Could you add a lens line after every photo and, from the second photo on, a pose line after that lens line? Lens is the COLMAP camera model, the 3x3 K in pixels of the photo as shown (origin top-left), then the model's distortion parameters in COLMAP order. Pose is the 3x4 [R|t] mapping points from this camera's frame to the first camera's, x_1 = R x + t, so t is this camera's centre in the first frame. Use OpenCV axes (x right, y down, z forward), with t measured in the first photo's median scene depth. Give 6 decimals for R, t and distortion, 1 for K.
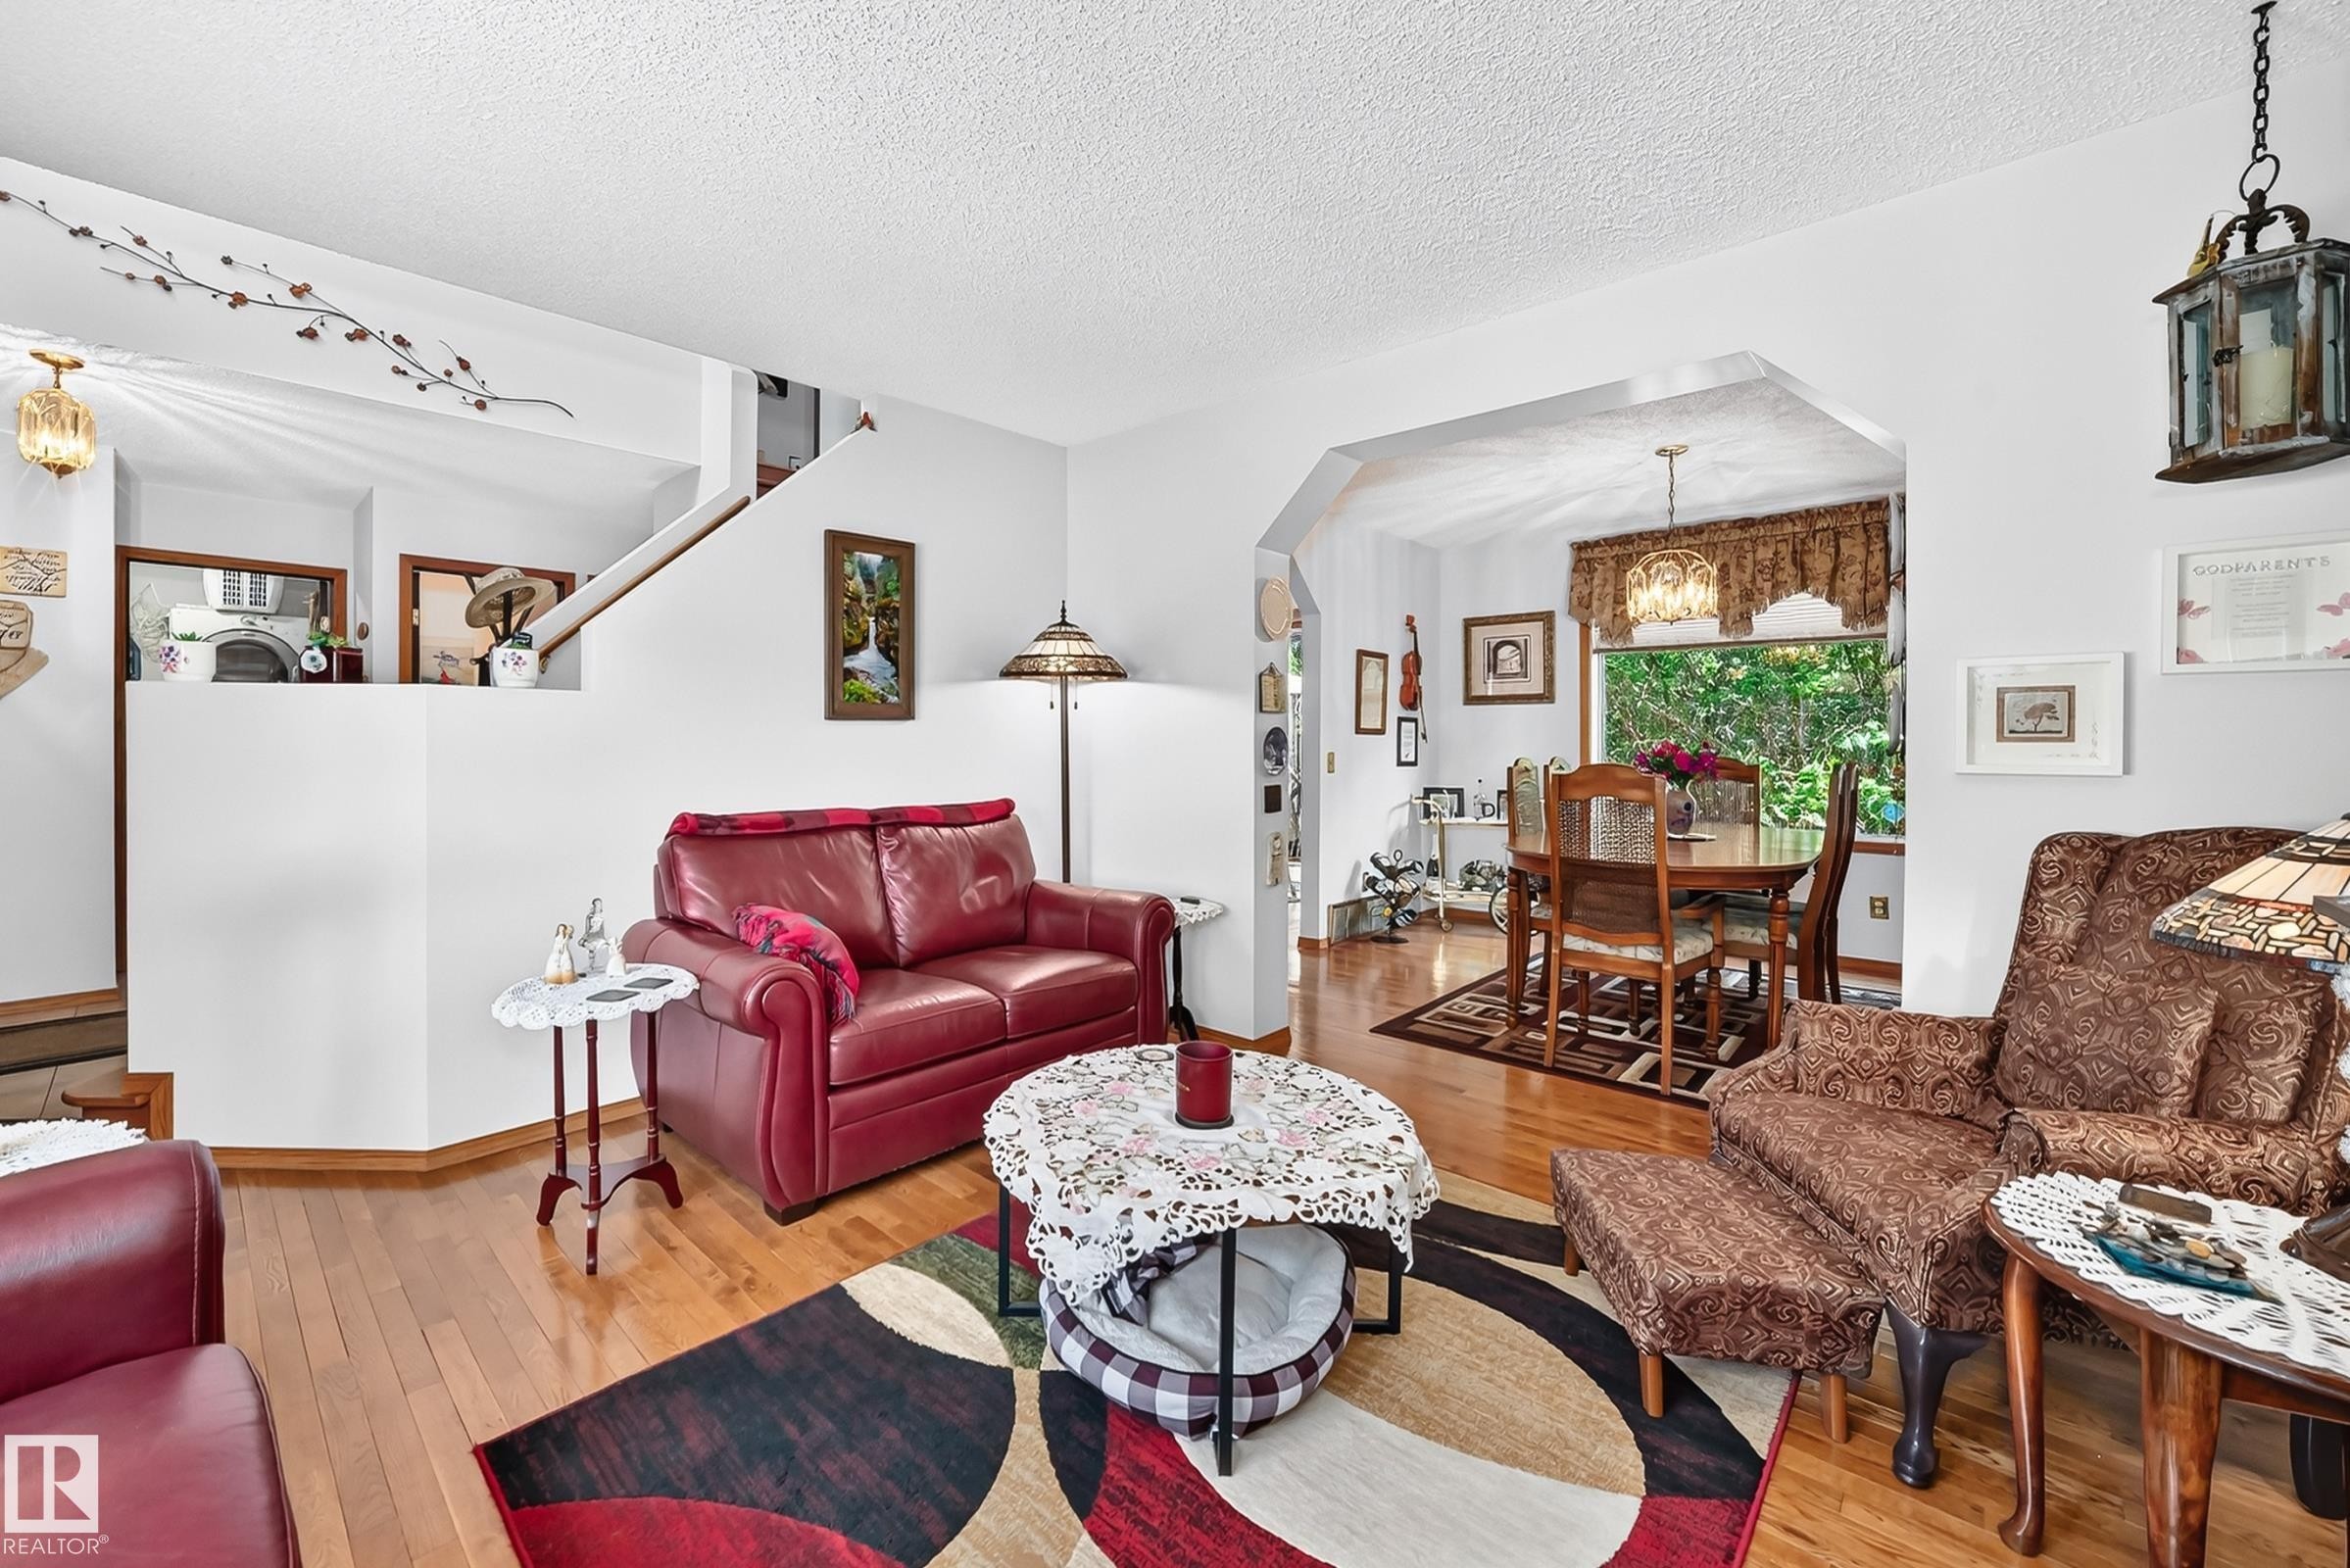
lens RADIAL K [[941.0, 0, 1133.1], [0, 941.0, 747.6], [0, 0, 1]] dist [0.000461, 0.000274]
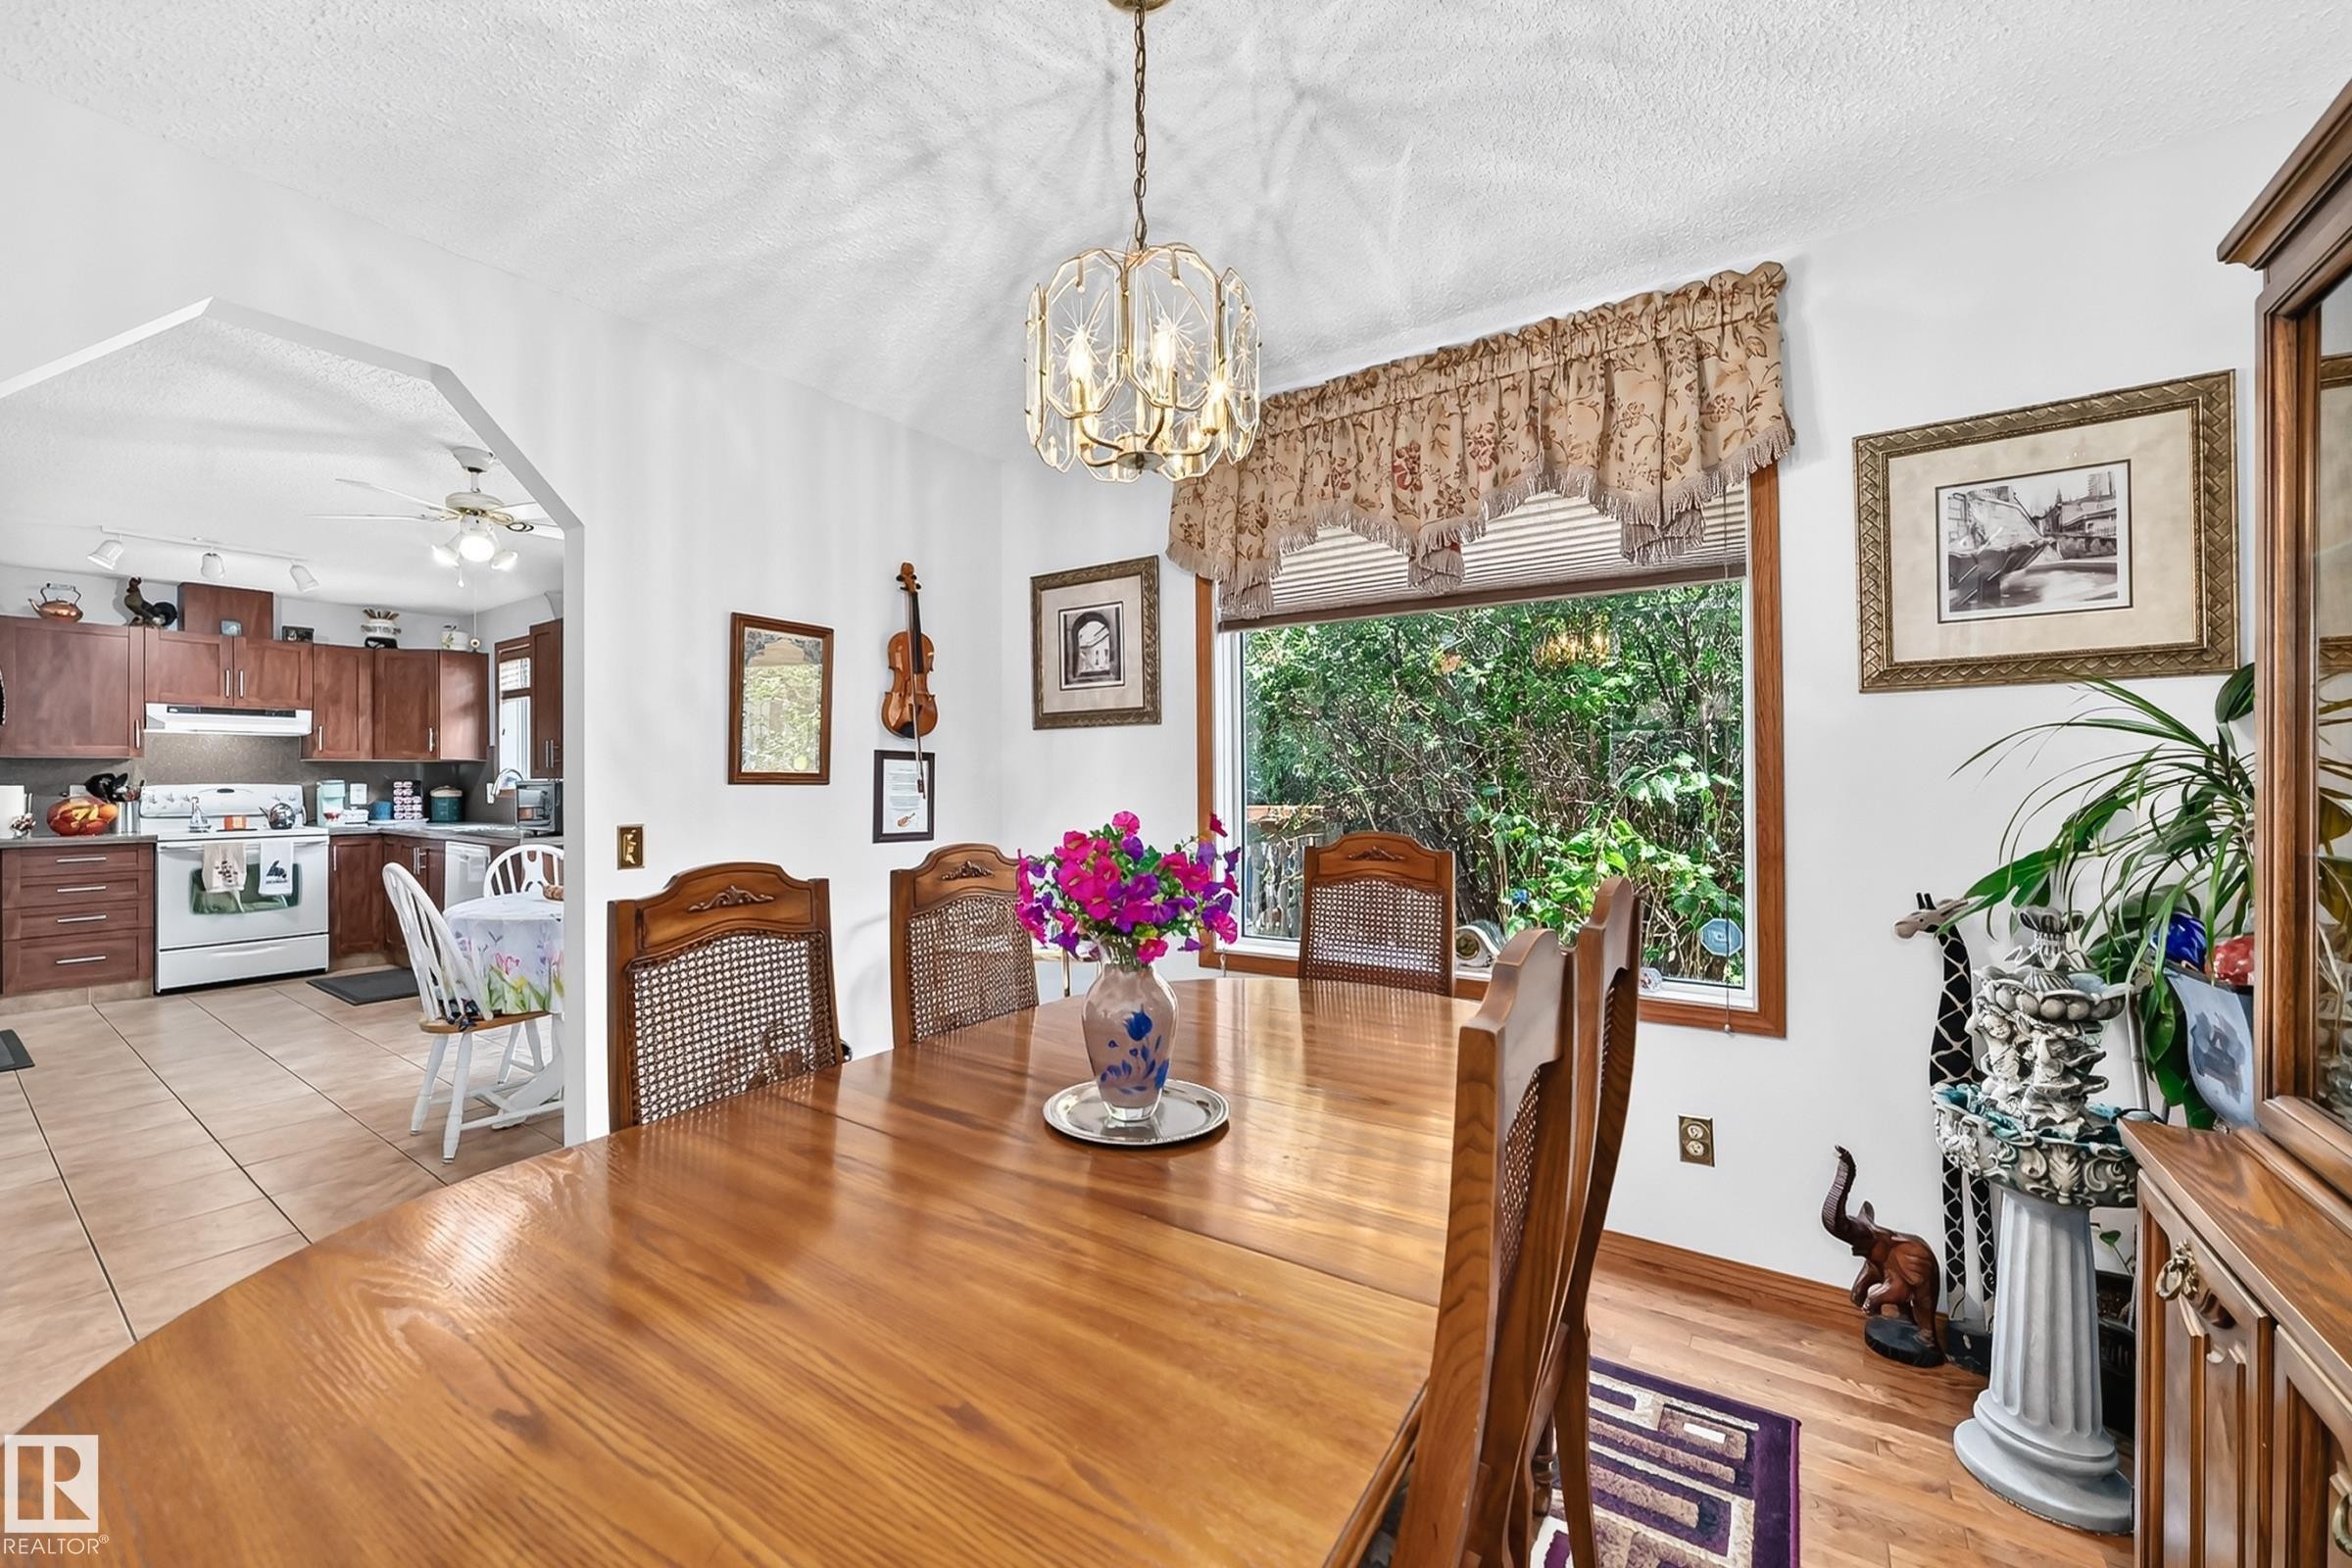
lens RADIAL K [[902.3, 0, 1177.9], [0, 902.3, 783.4], [0, 0, 1]] dist [-0.002548, 0.000024]
pose [[0.989507, -0.008820, 0.144215, 0.452720], [0.009340, 0.999952, -0.002935, -0.013088], [-0.144182, 0.004251, 0.989542, 0.565565]]
